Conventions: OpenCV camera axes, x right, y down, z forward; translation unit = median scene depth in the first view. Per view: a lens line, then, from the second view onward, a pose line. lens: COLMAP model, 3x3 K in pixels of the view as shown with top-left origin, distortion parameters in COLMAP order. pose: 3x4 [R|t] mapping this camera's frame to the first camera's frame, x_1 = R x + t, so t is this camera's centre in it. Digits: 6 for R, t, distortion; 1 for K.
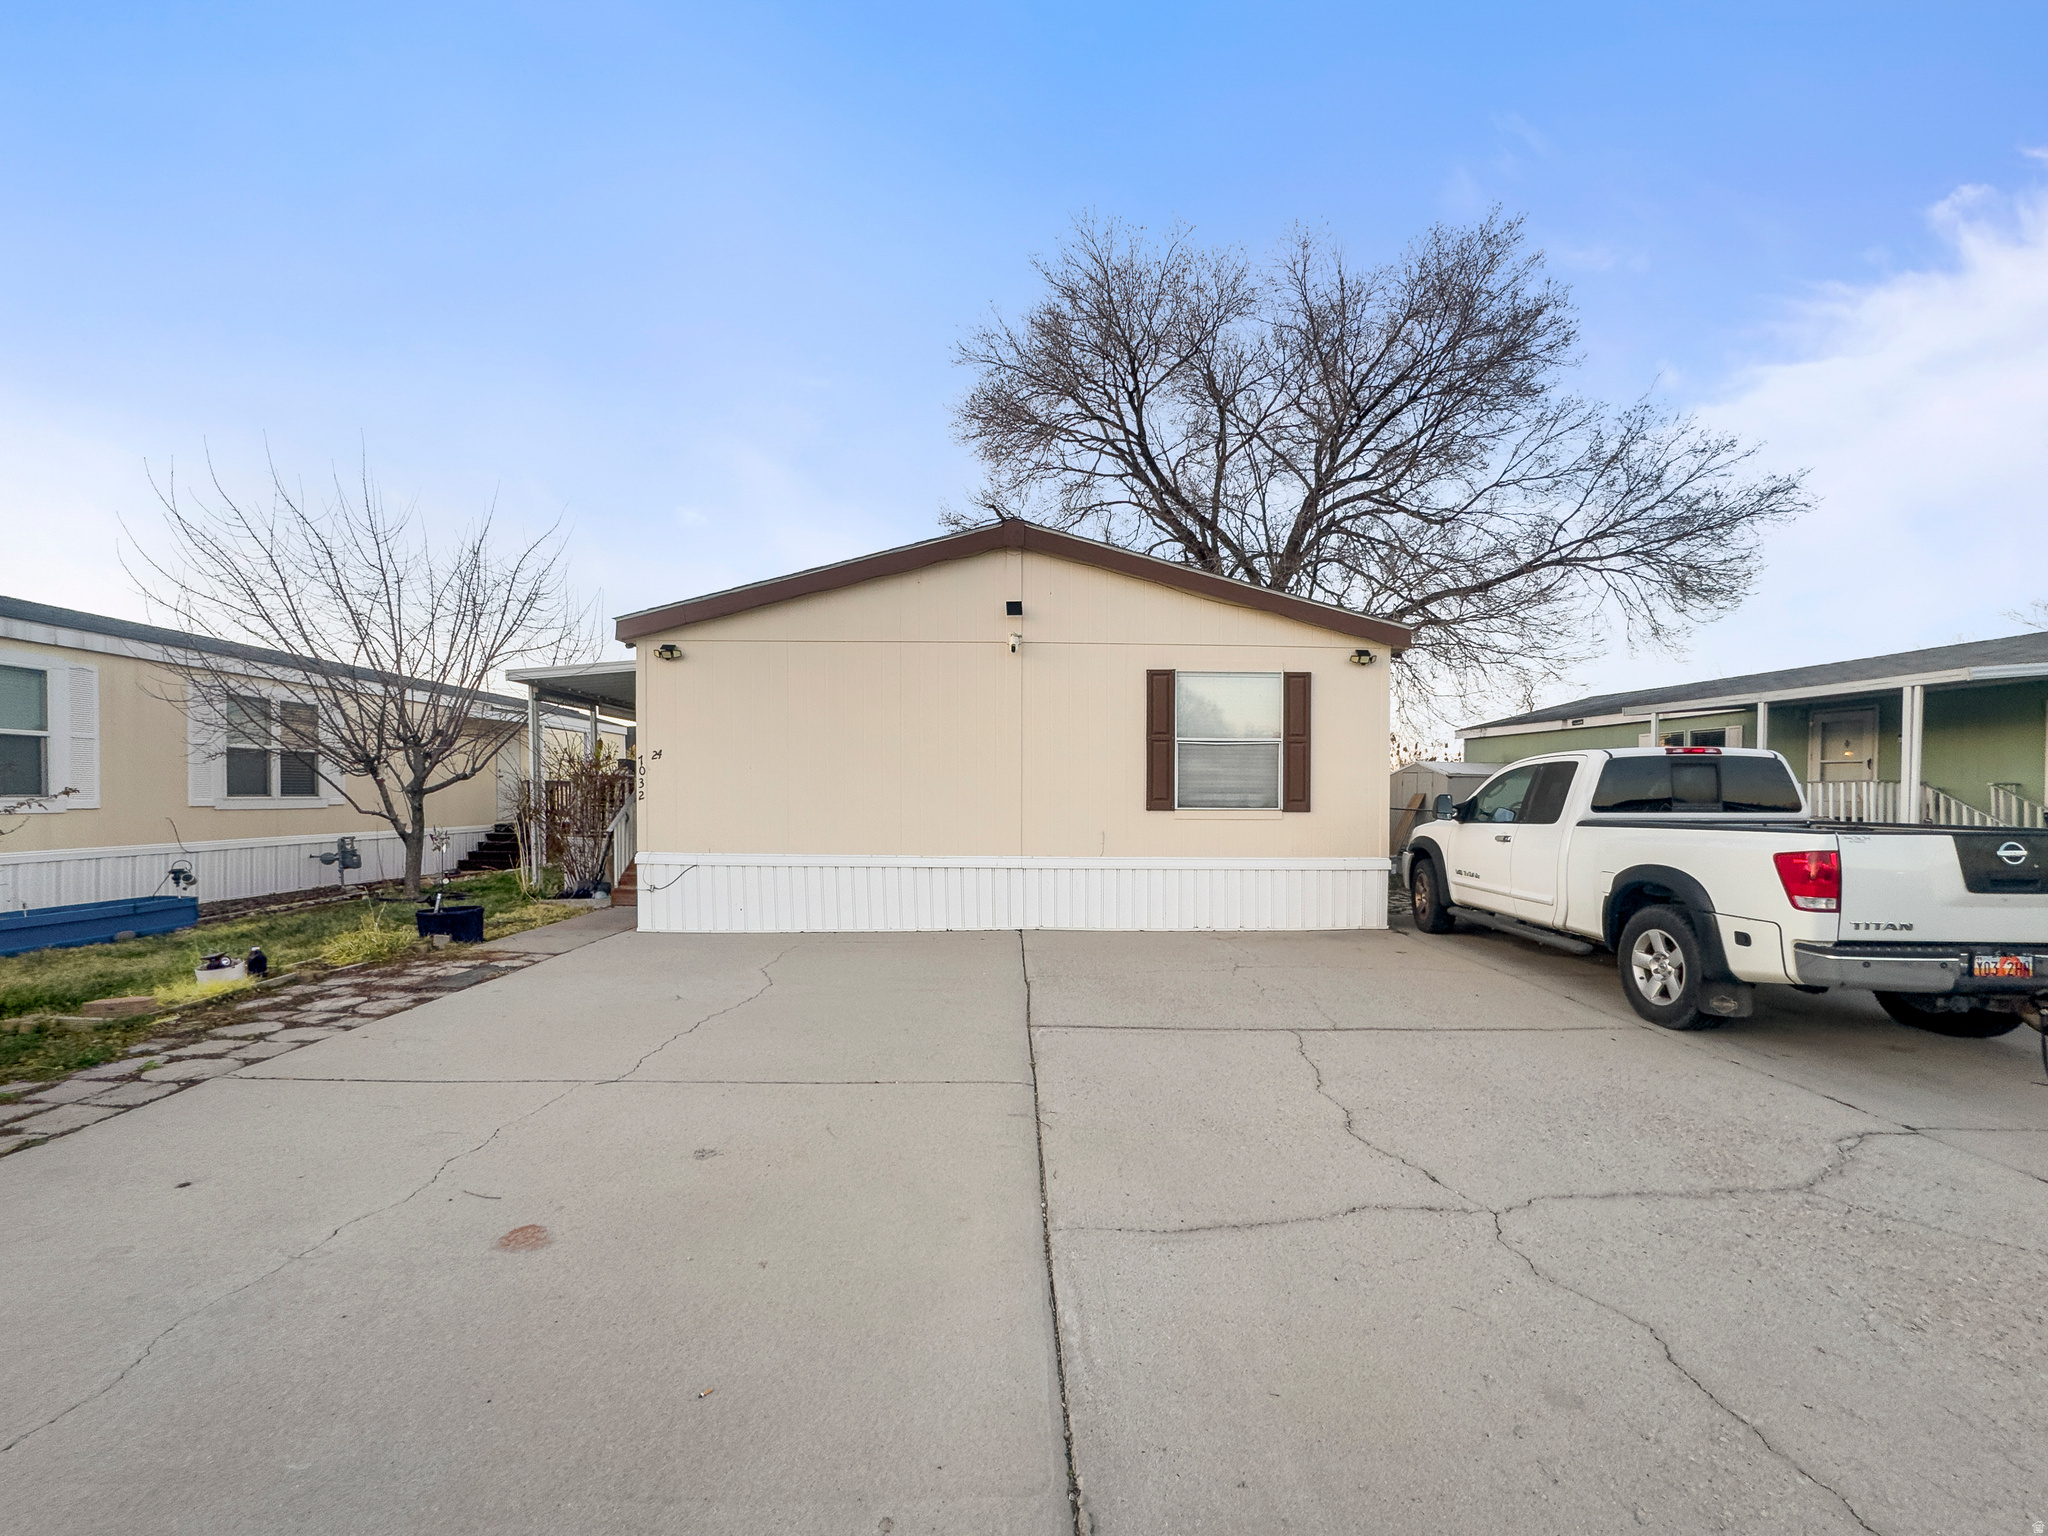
lens RADIAL K [[842.1, 0, 1005.6], [0, 842.1, 786.0], [0, 0, 1]] dist [-0.040936, 0.017205]
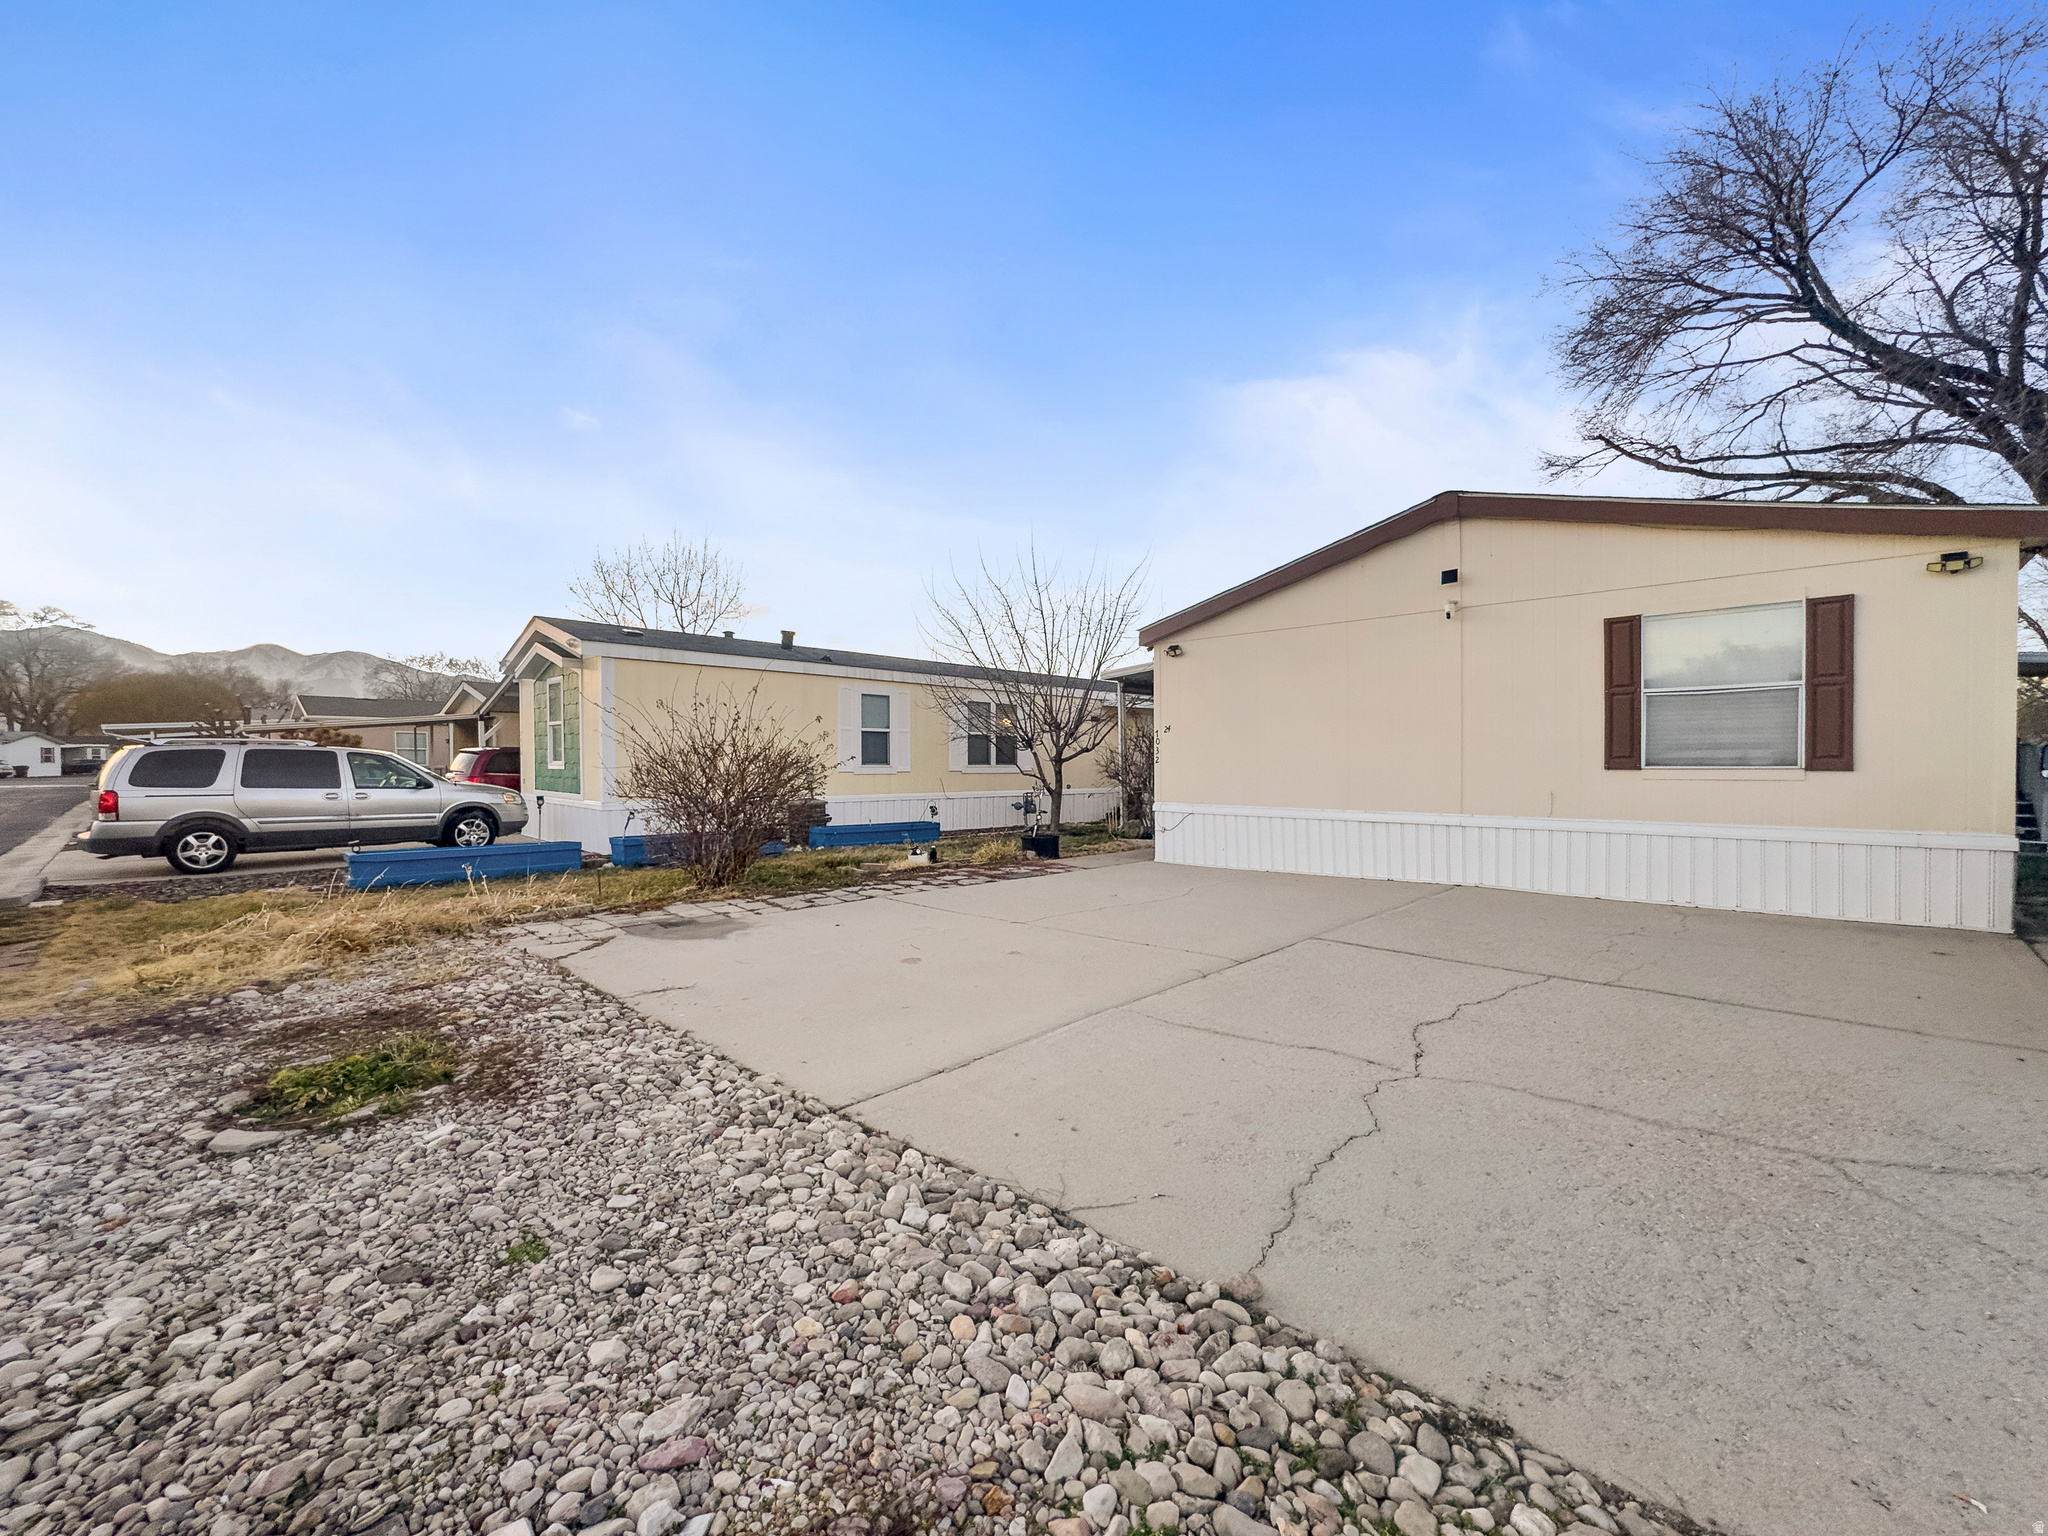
lens RADIAL K [[832.3, 0, 1030.2], [0, 832.3, 755.4], [0, 0, 1]] dist [-0.038557, 0.016446]
pose [[0.713481, -0.015295, -0.700508, 0.350503], [0.011298, 0.999883, -0.010324, 0.015406], [0.700584, -0.000549, 0.713570, -0.092571]]
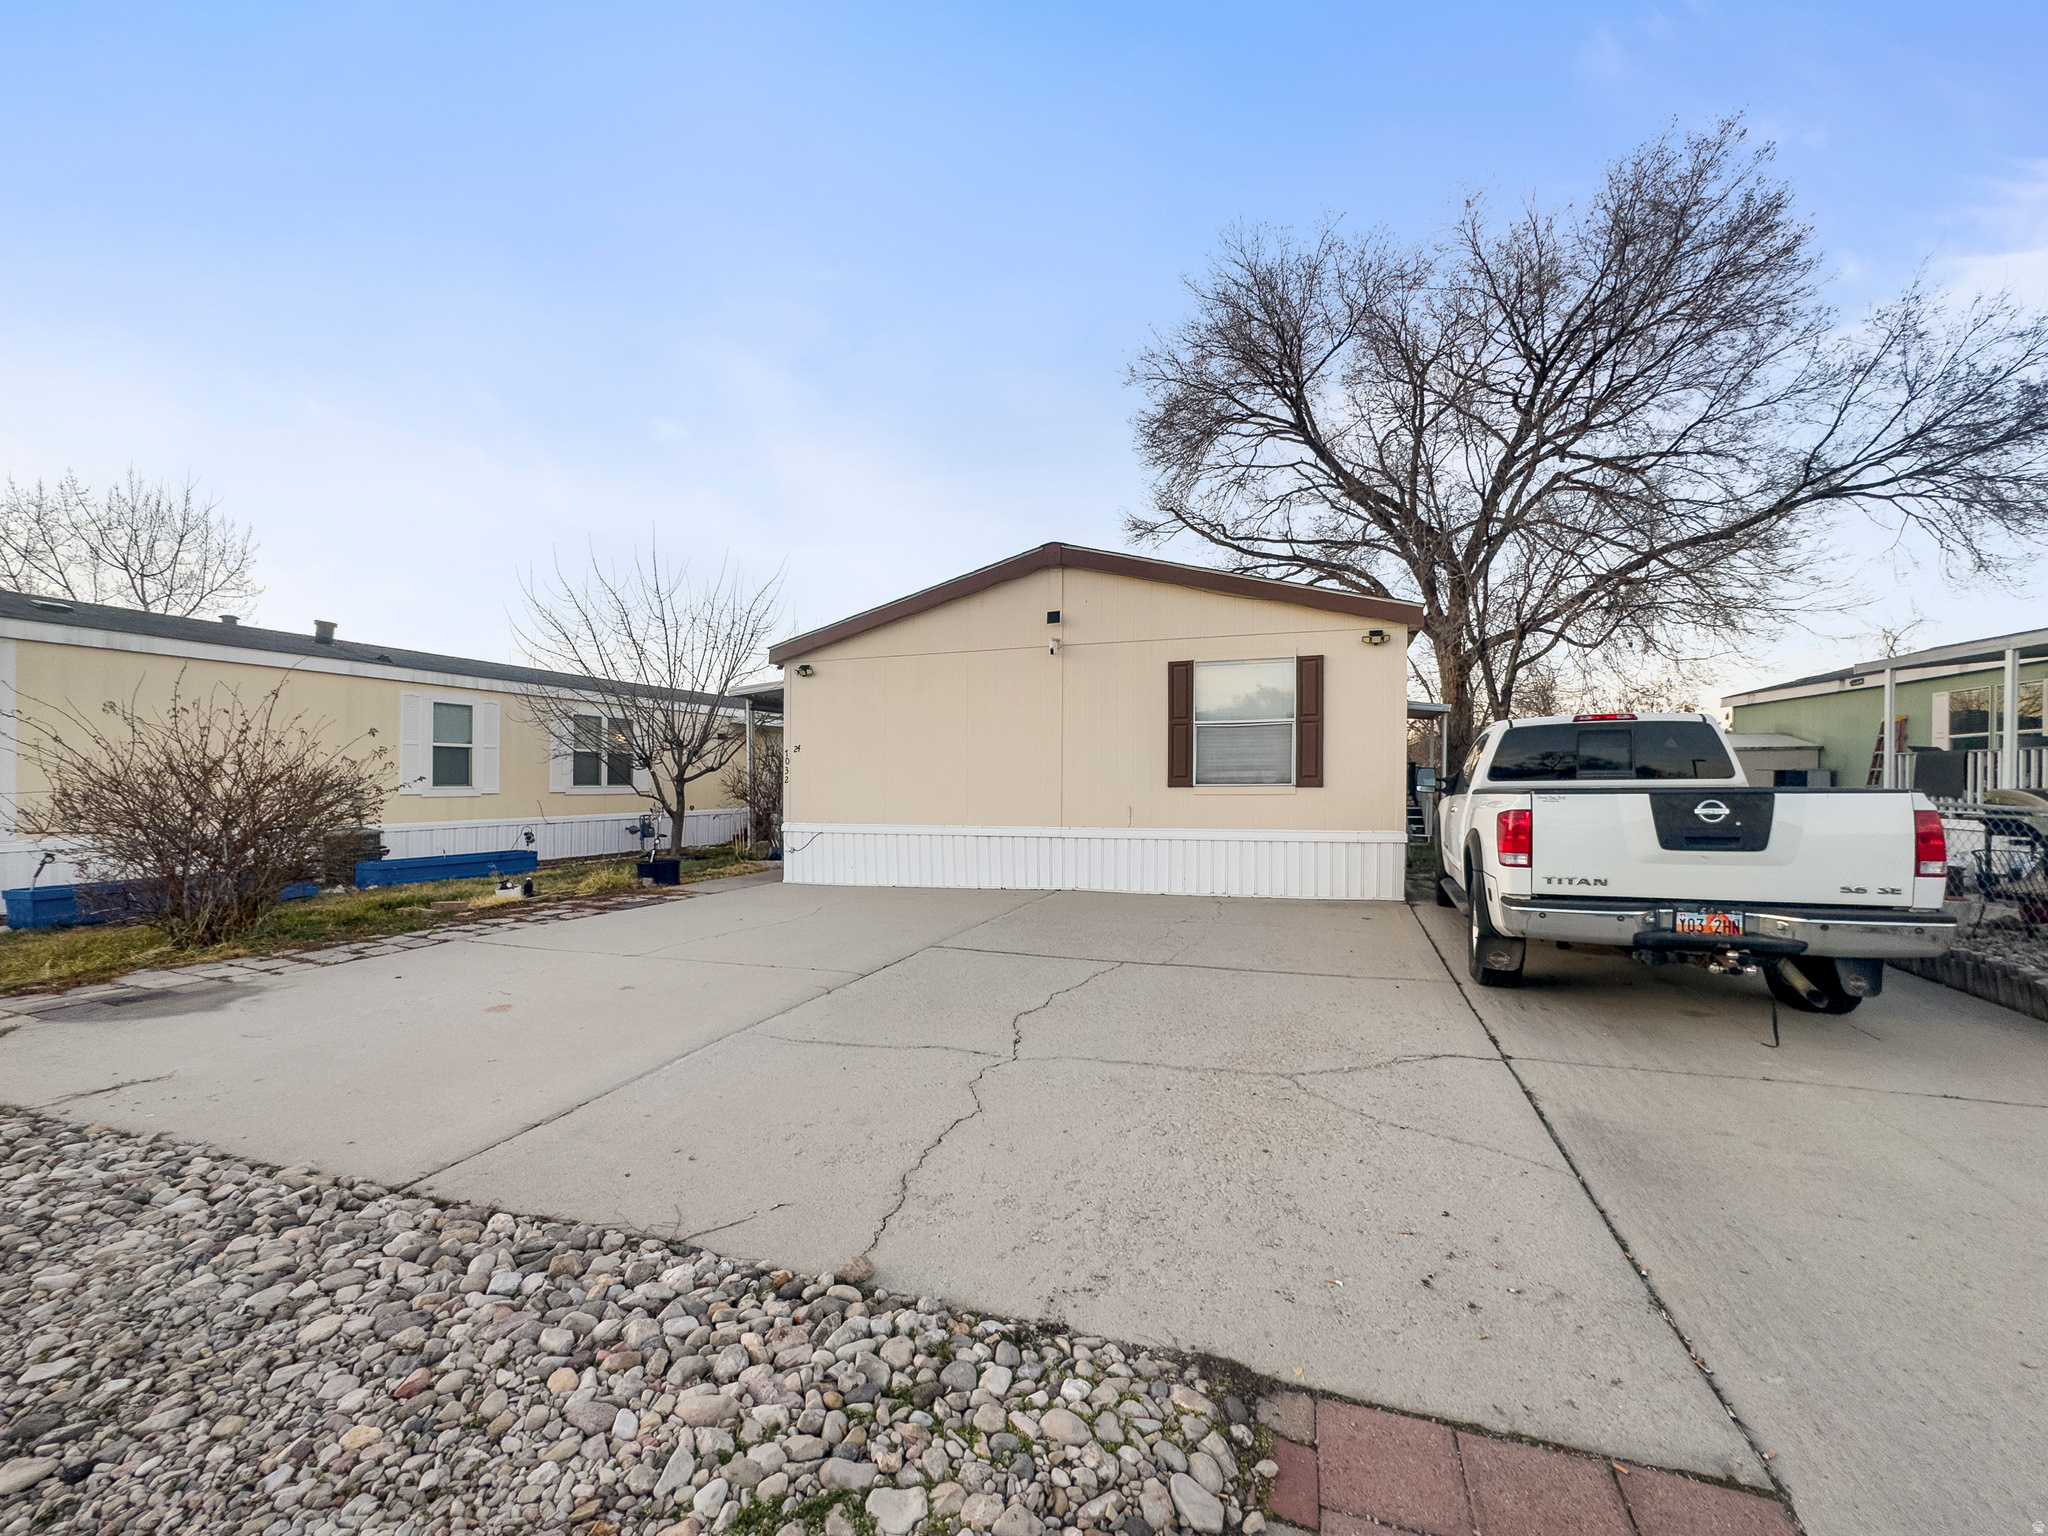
lens RADIAL K [[832.3, 0, 1030.2], [0, 832.3, 755.4], [0, 0, 1]] dist [-0.038557, 0.016446]
pose [[0.941278, -0.023108, -0.336842, 0.370697], [0.015131, 0.999540, -0.026287, 0.012877], [0.337295, 0.019647, 0.941194, -0.109941]]
